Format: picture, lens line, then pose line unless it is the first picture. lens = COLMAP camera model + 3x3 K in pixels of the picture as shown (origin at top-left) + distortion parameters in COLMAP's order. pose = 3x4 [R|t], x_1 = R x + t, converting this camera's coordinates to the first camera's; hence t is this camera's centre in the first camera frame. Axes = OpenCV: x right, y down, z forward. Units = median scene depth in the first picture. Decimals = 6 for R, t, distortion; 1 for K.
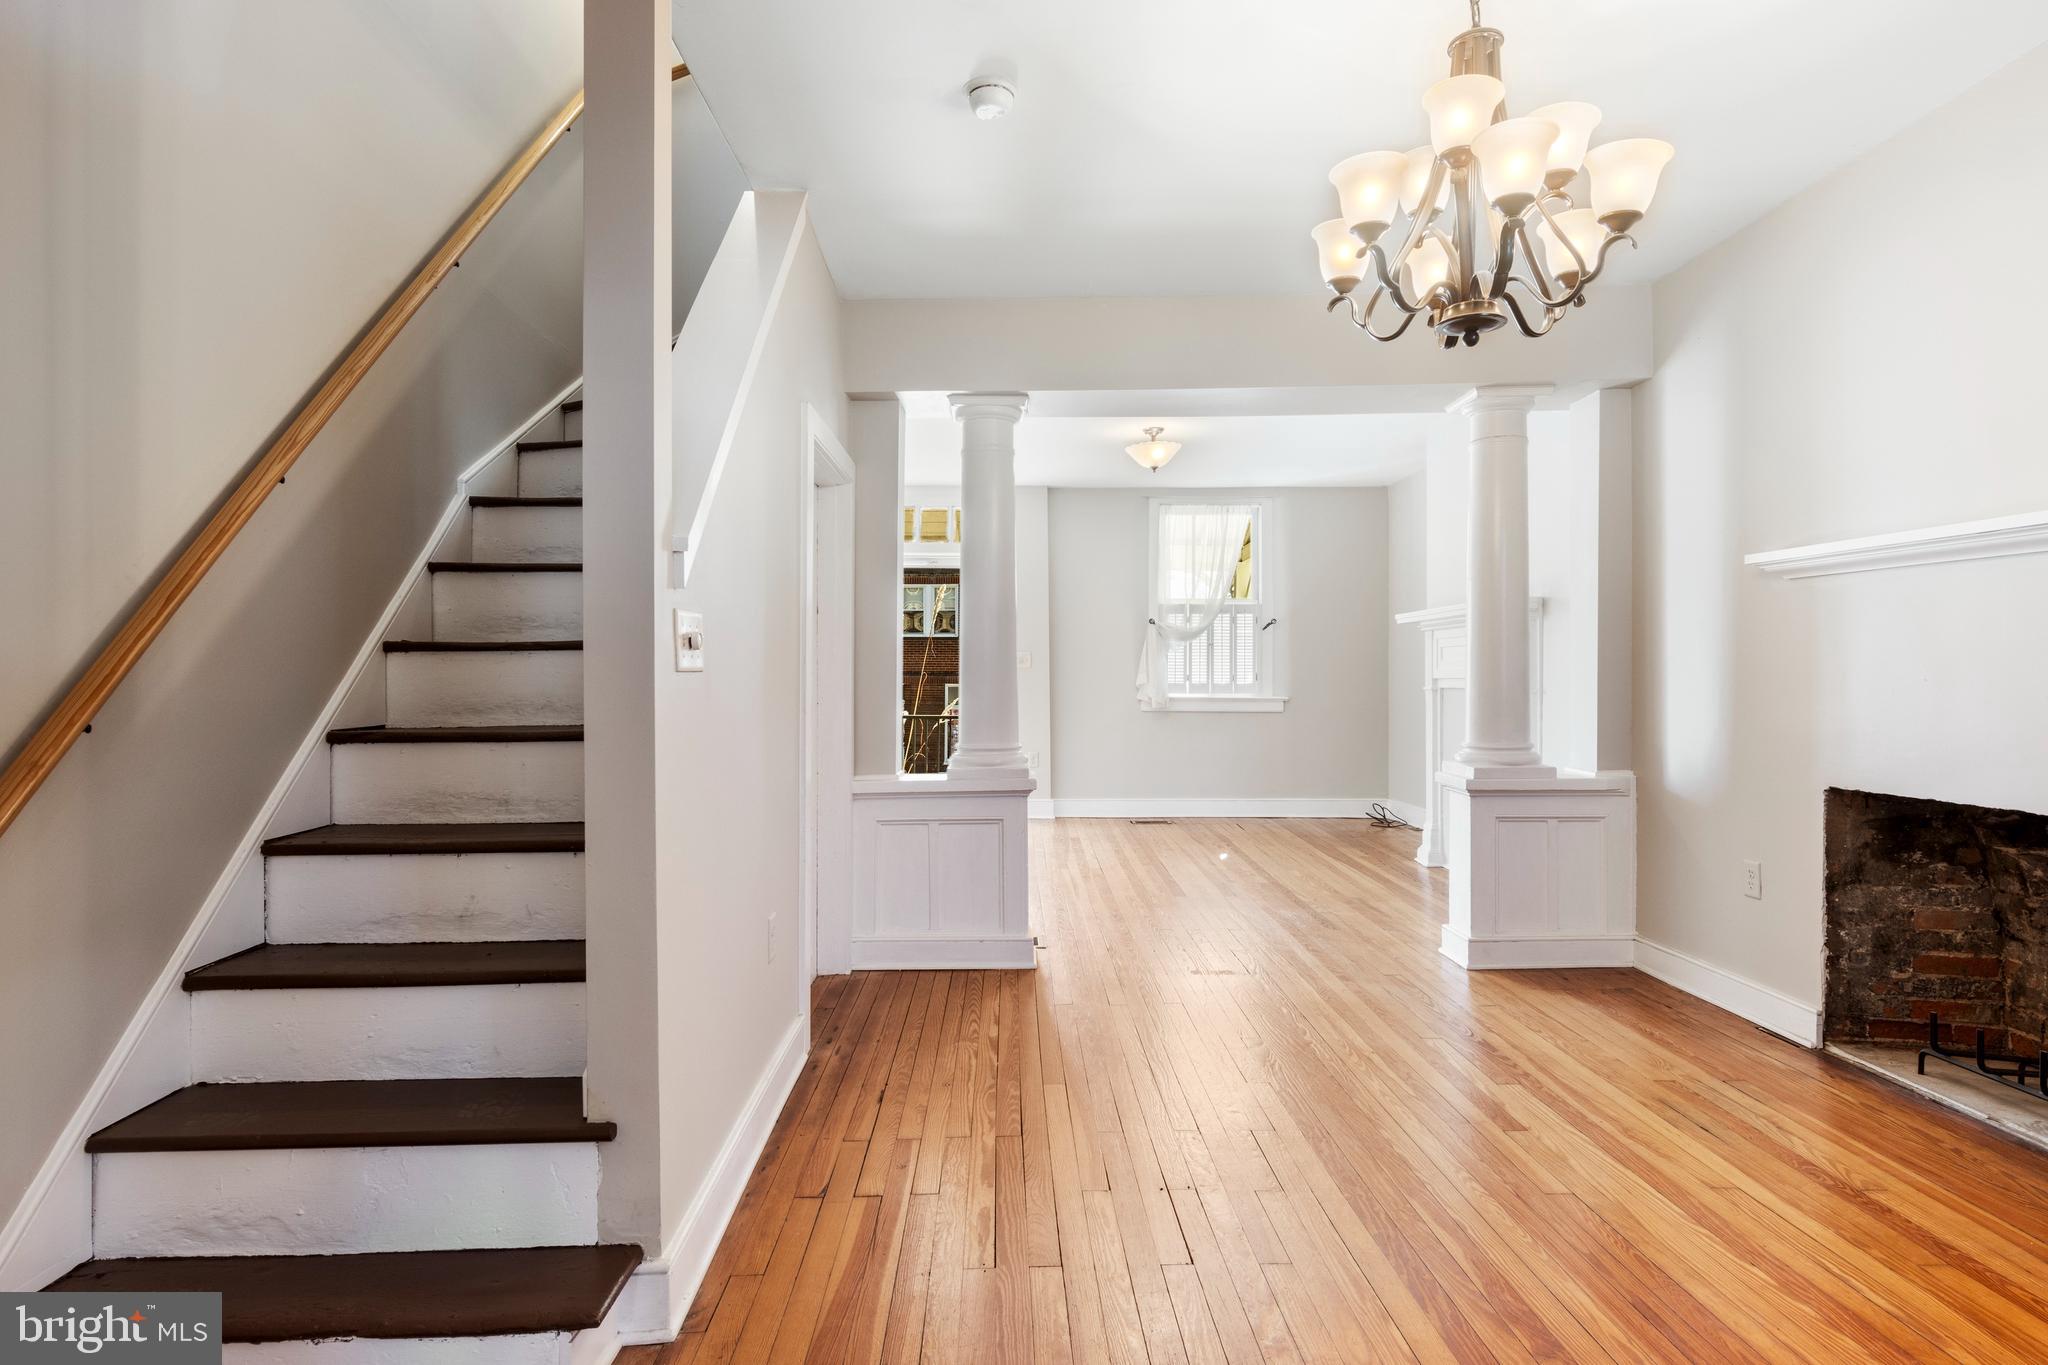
lens RADIAL K [[1056.2, 0, 1018.7], [0, 1056.2, 671.6], [0, 0, 1]] dist [0.009621, -0.002089]
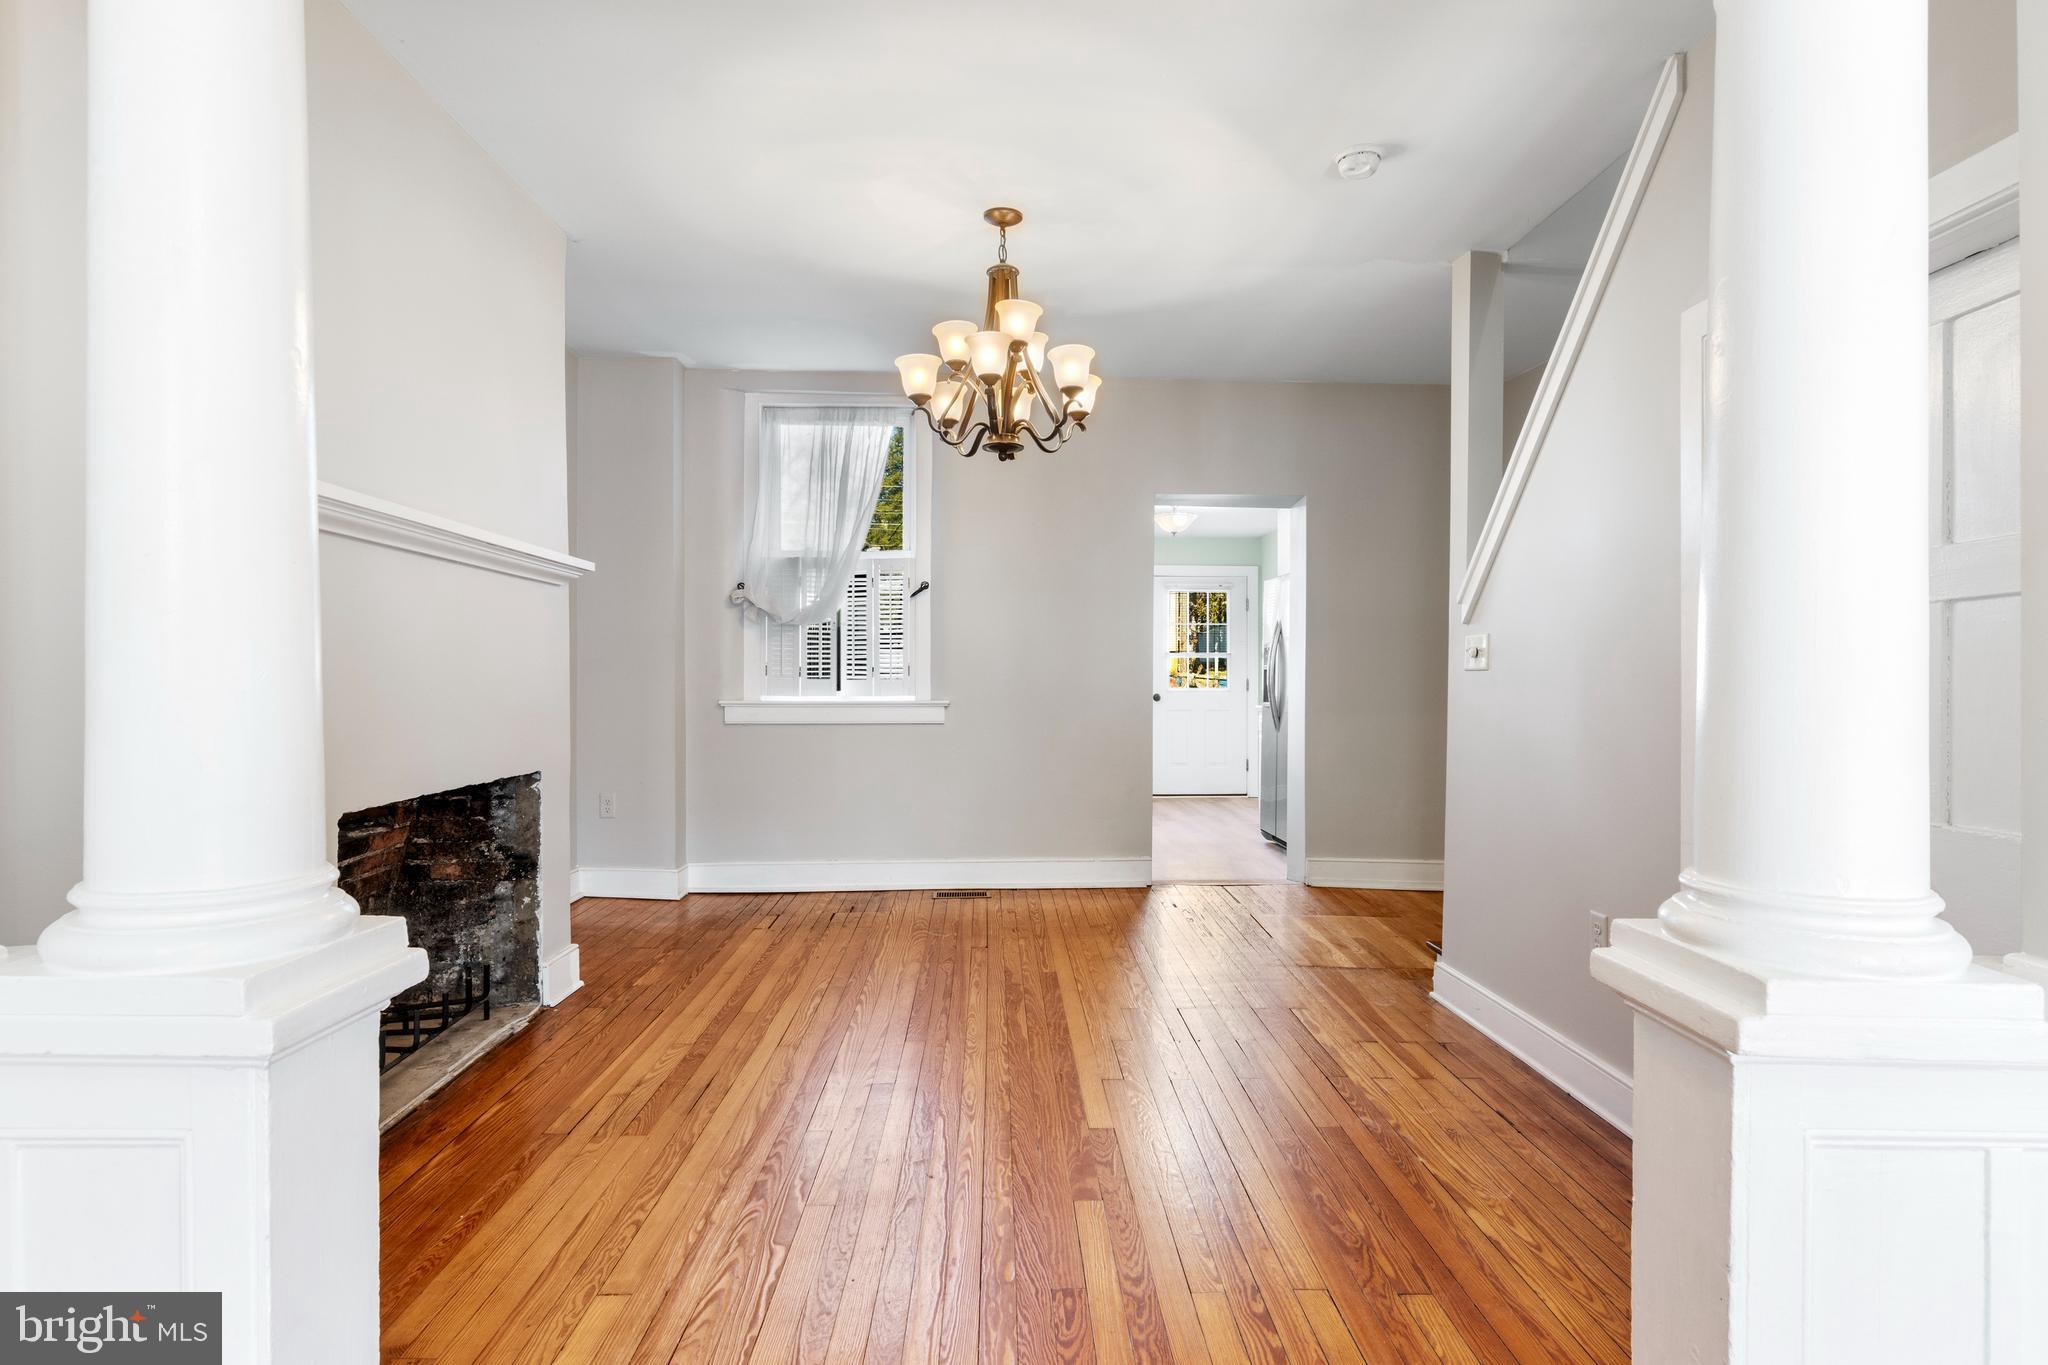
lens RADIAL K [[1059.1, 0, 1023.5], [0, 1059.1, 690.5], [0, 0, 1]] dist [0.004136, -0.000439]
pose [[-0.999913, -0.002609, -0.012917, 0.283590], [-0.002760, 0.999928, 0.011671, 0.009679], [0.012885, 0.011706, -0.999848, 1.755870]]
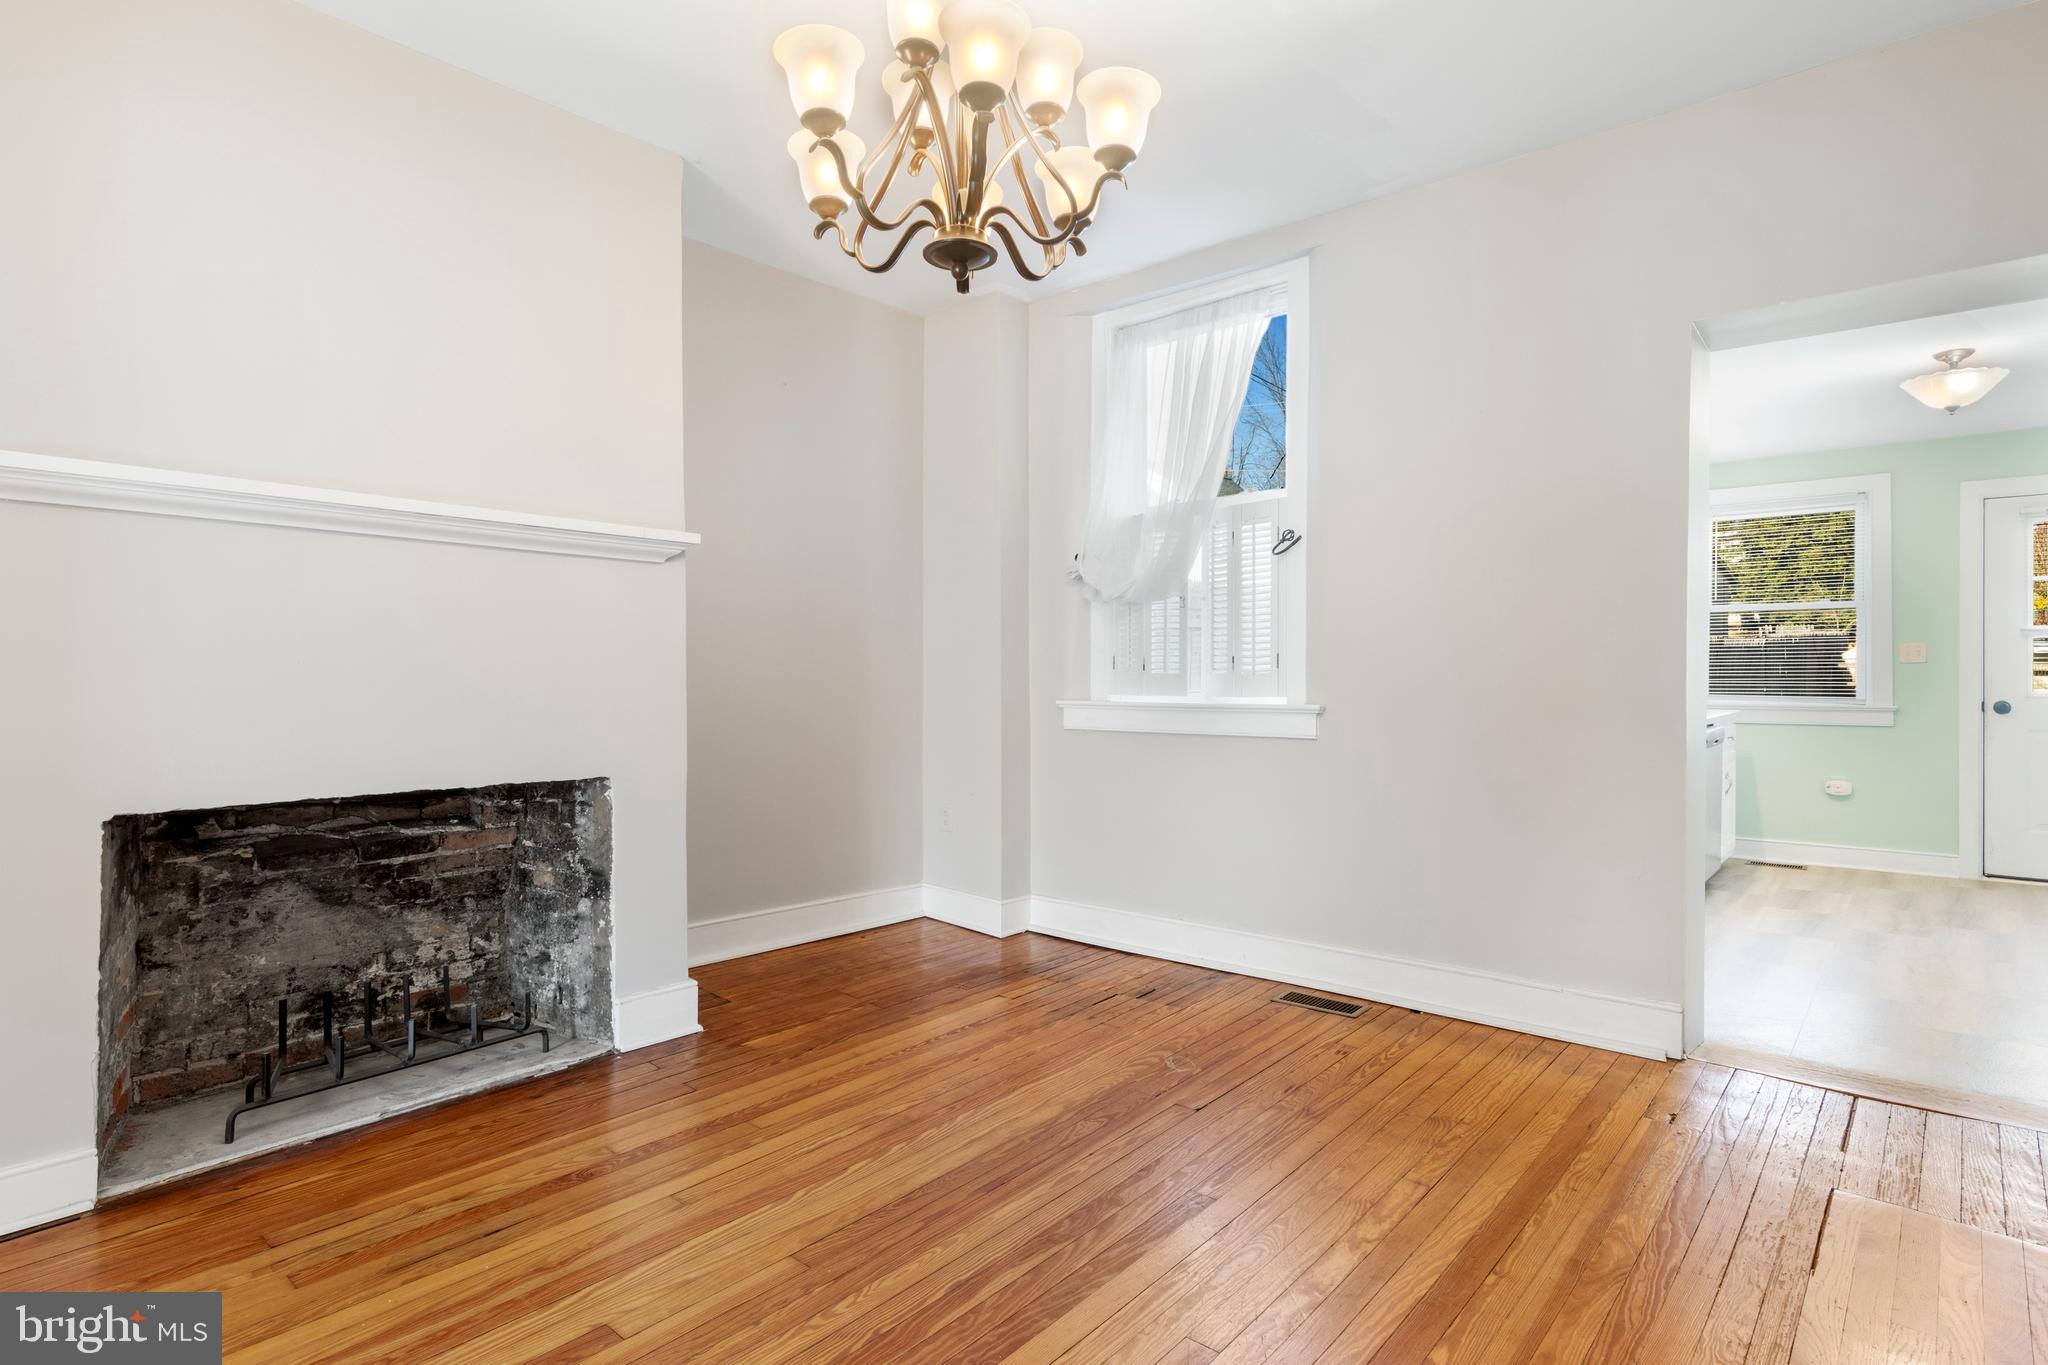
lens RADIAL K [[1047.7, 0, 1022.3], [0, 1047.7, 683.8], [0, 0, 1]] dist [0.007284, -0.000454]
pose [[-0.735225, -0.005732, 0.677799, -0.138954], [-0.001814, 0.999977, 0.006488, 0.016783], [-0.677821, 0.003540, -0.735218, 1.097250]]
